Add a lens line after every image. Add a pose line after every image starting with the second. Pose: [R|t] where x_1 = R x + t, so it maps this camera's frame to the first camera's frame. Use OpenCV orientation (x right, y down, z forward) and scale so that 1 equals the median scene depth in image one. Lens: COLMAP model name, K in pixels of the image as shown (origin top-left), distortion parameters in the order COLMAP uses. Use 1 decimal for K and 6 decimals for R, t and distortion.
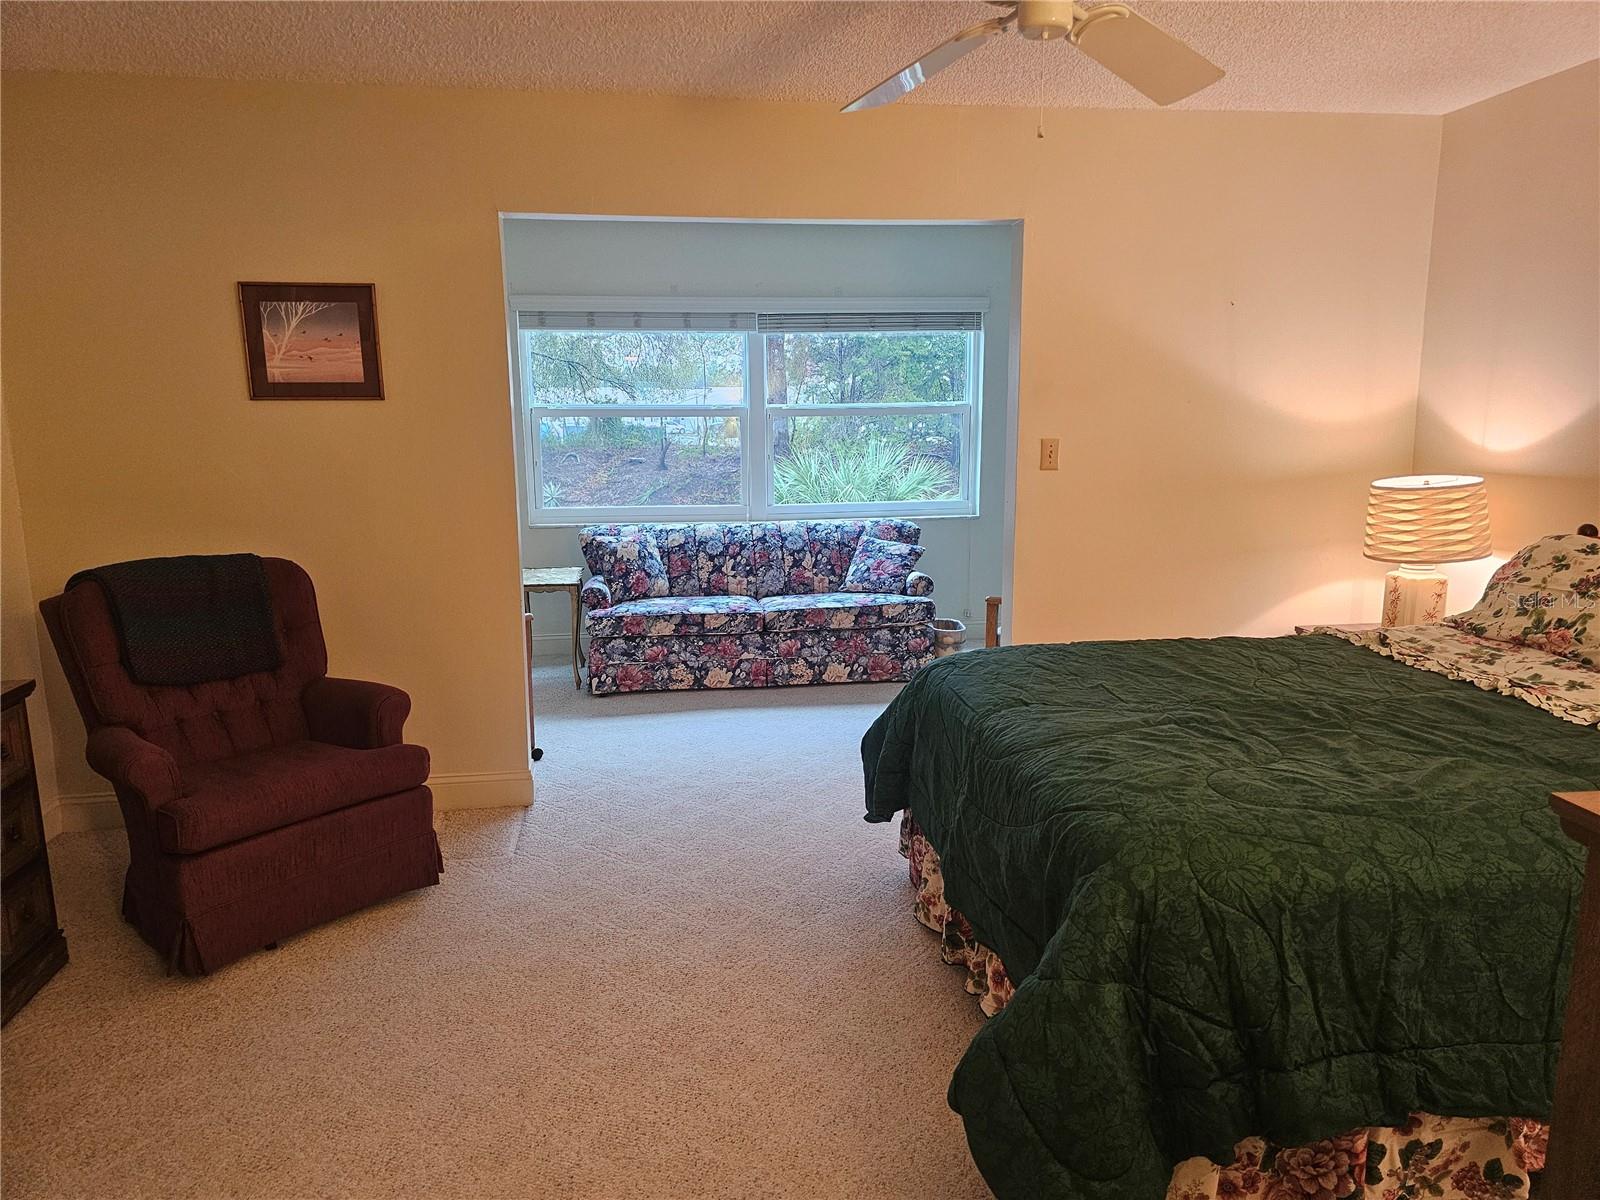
lens RADIAL K [[1069.8, 0, 795.3], [0, 1069.8, 596.2], [0, 0, 1]] dist [0.066211, -0.063408]
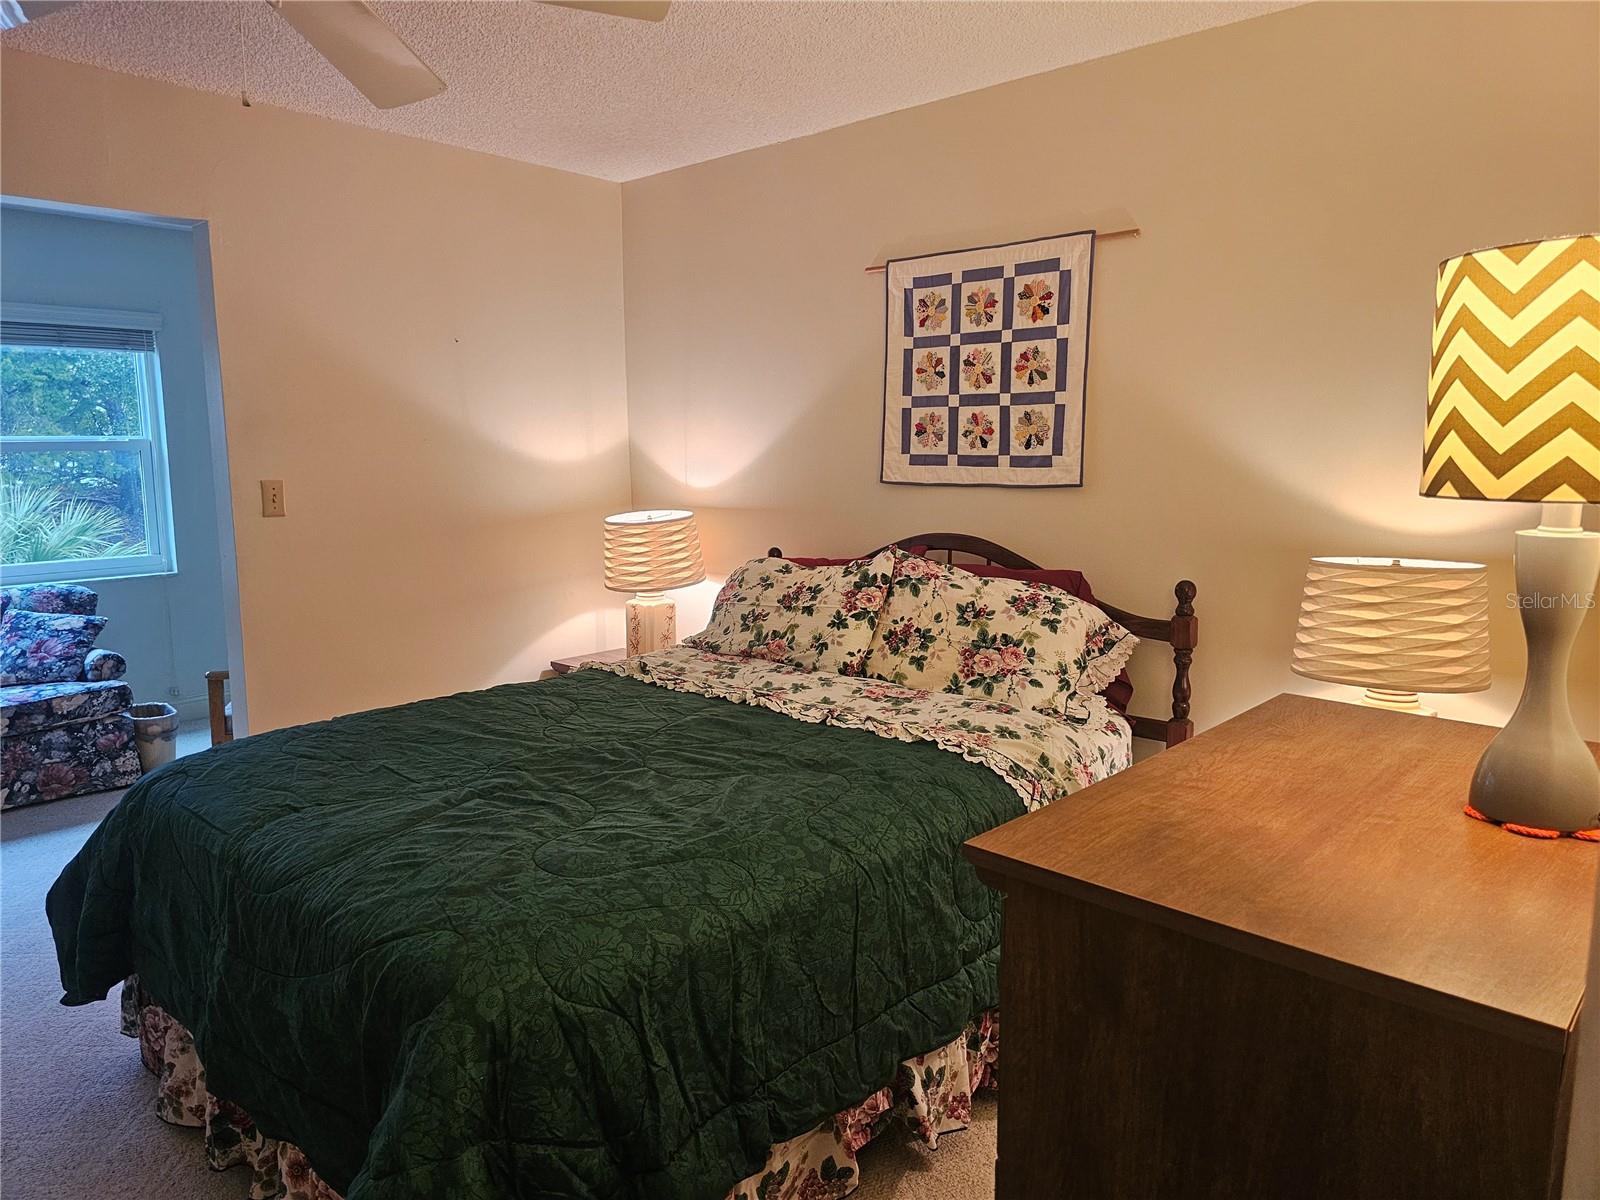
lens RADIAL K [[1069.8, 0, 787.6], [0, 1069.8, 591.6], [0, 0, 1]] dist [0.066211, -0.063408]
pose [[0.767604, -0.083552, 0.635455, -0.003919], [0.108523, 0.994094, -0.000384, -0.019263], [-0.631670, 0.069256, 0.772138, 0.116188]]
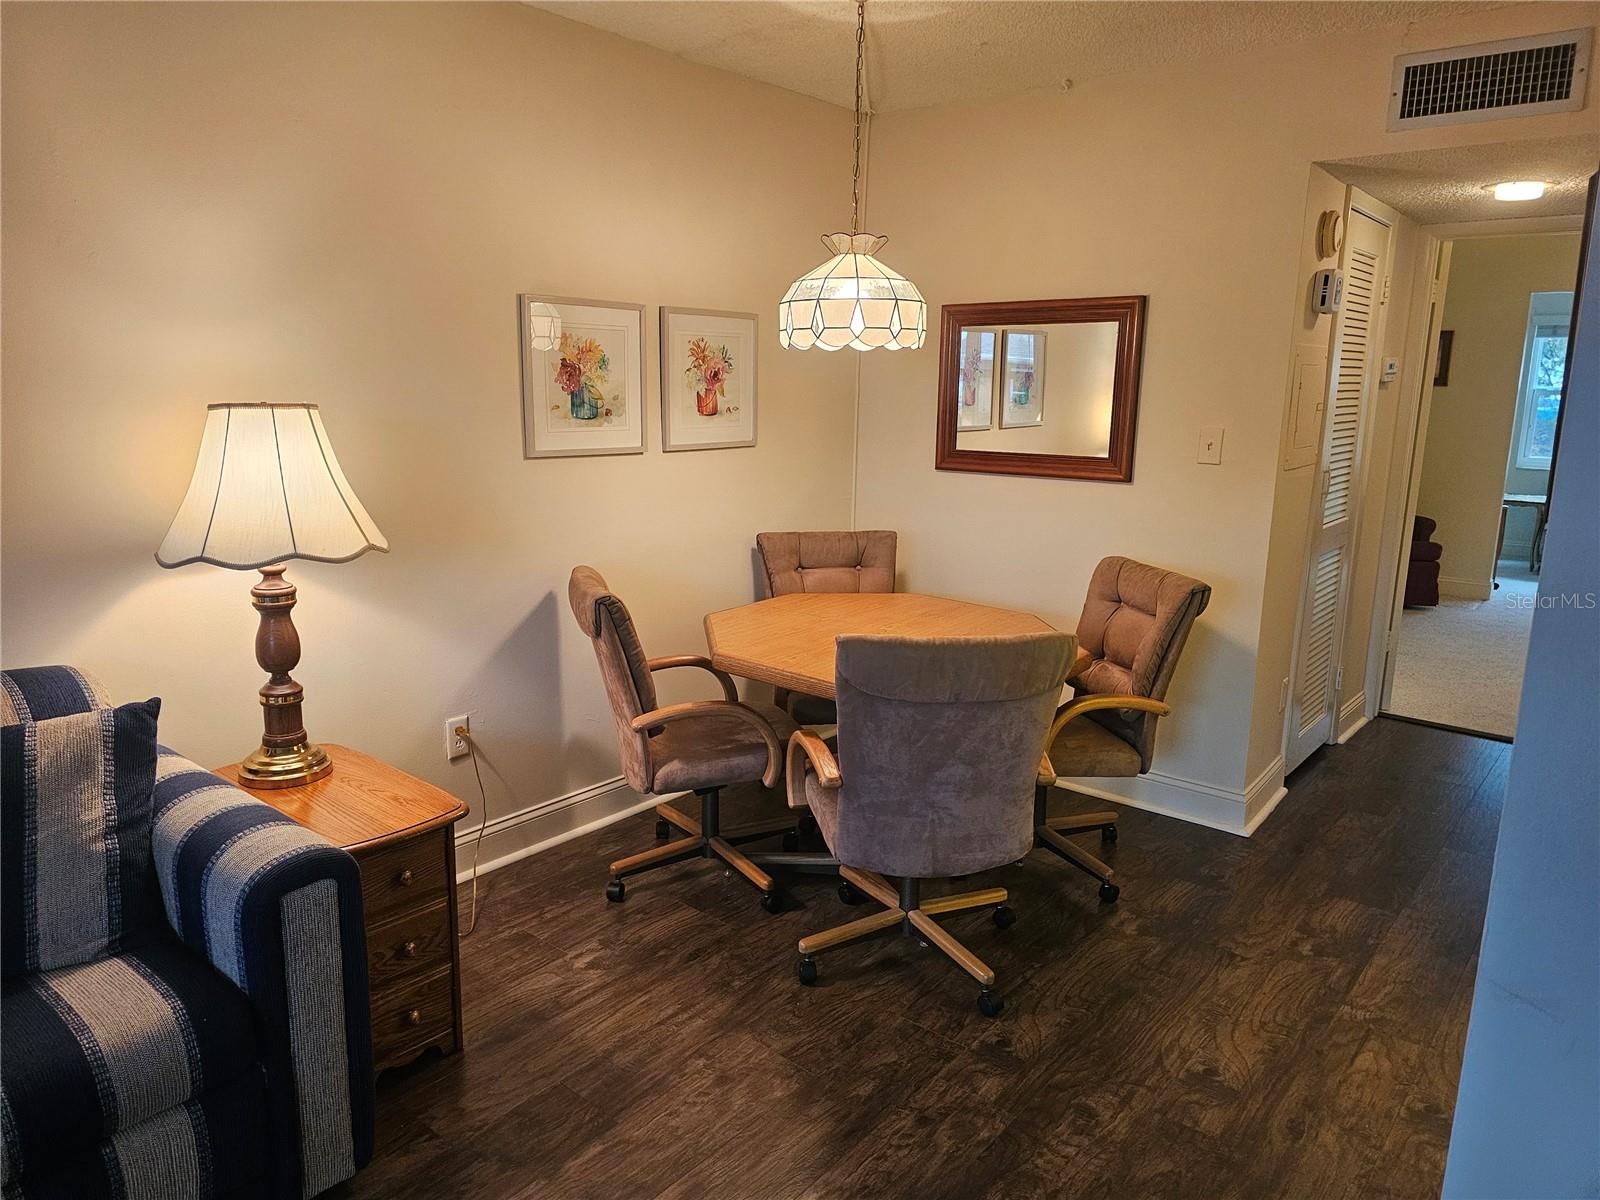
lens RADIAL K [[1069.8, 0, 771.2], [0, 1069.8, 591.1], [0, 0, 1]] dist [0.066211, -0.063408]
pose [[0.661679, 0.161270, -0.732238, 0.431402], [-0.147975, 0.985474, 0.083328, 0.270983], [0.735040, 0.053217, 0.675932, -1.648521]]
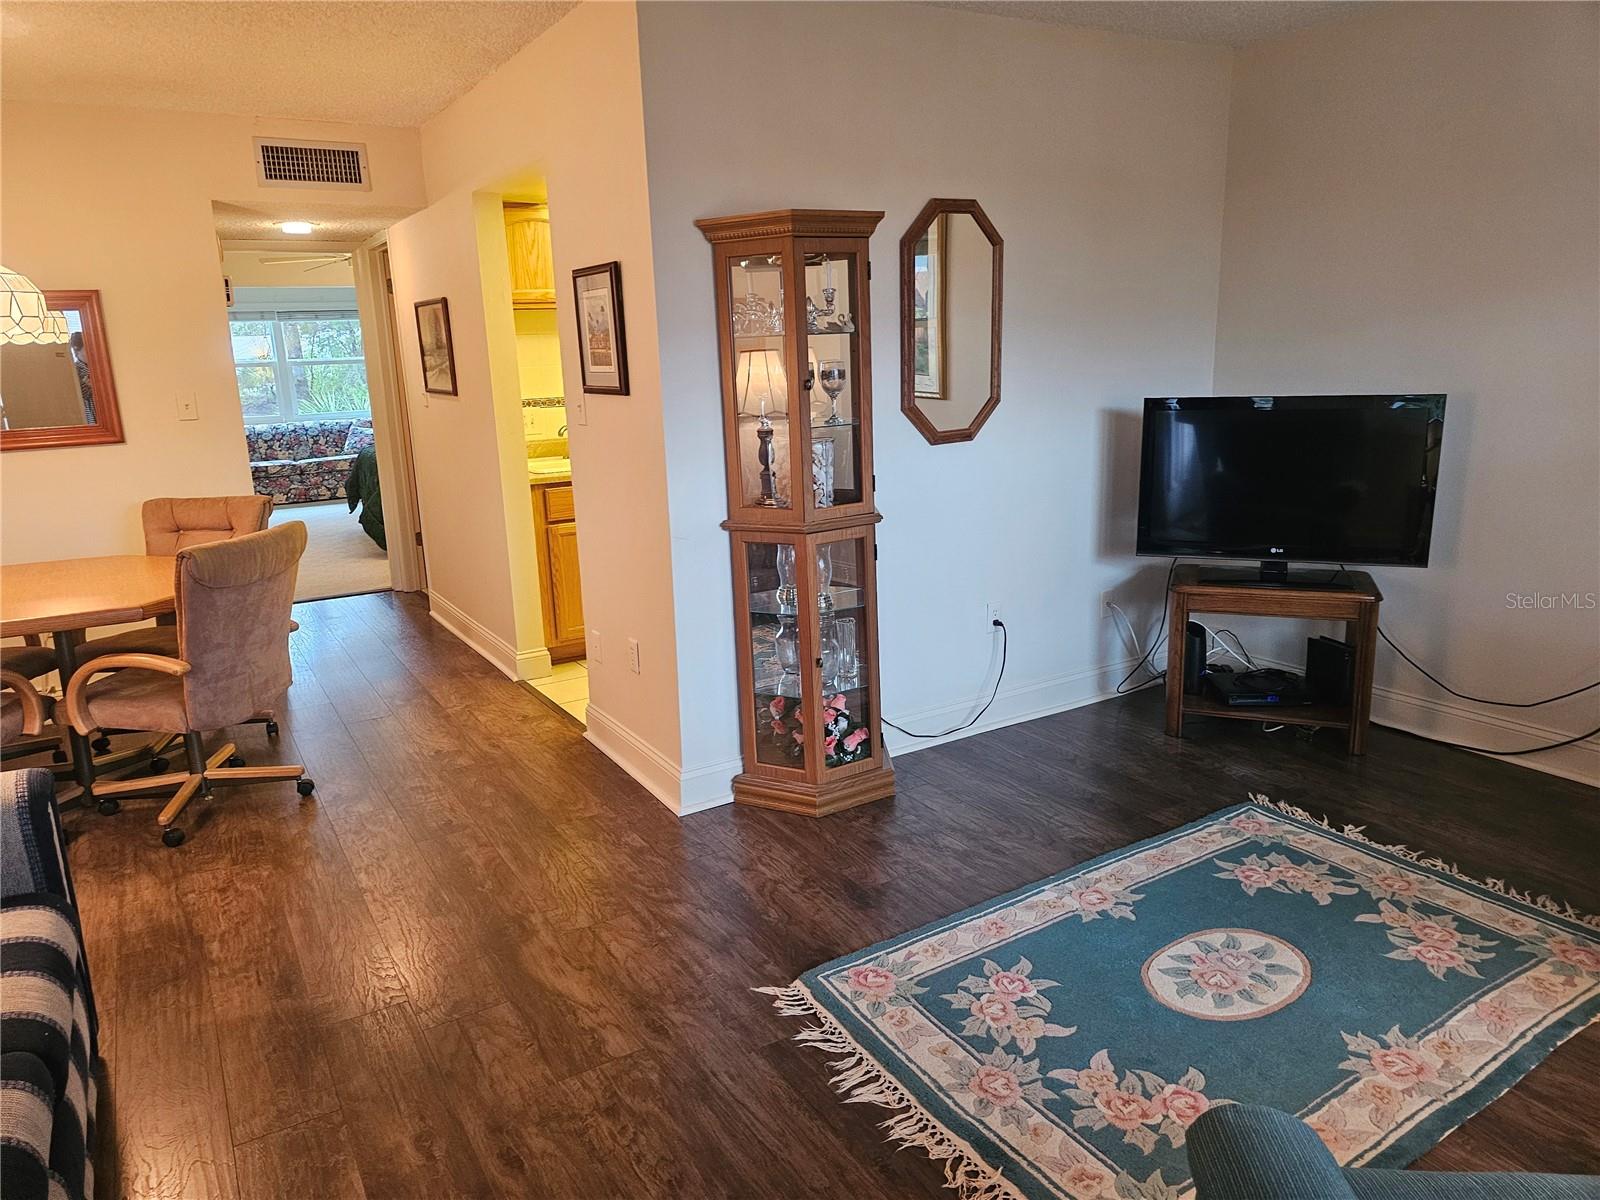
lens RADIAL K [[1069.8, 0, 773.0], [0, 1069.8, 589.4], [0, 0, 1]] dist [0.066211, -0.063408]
pose [[0.923614, -0.111934, 0.366618, 0.037493], [0.095905, 0.993476, 0.061712, 0.387654], [-0.371134, -0.021837, 0.928323, -2.270262]]
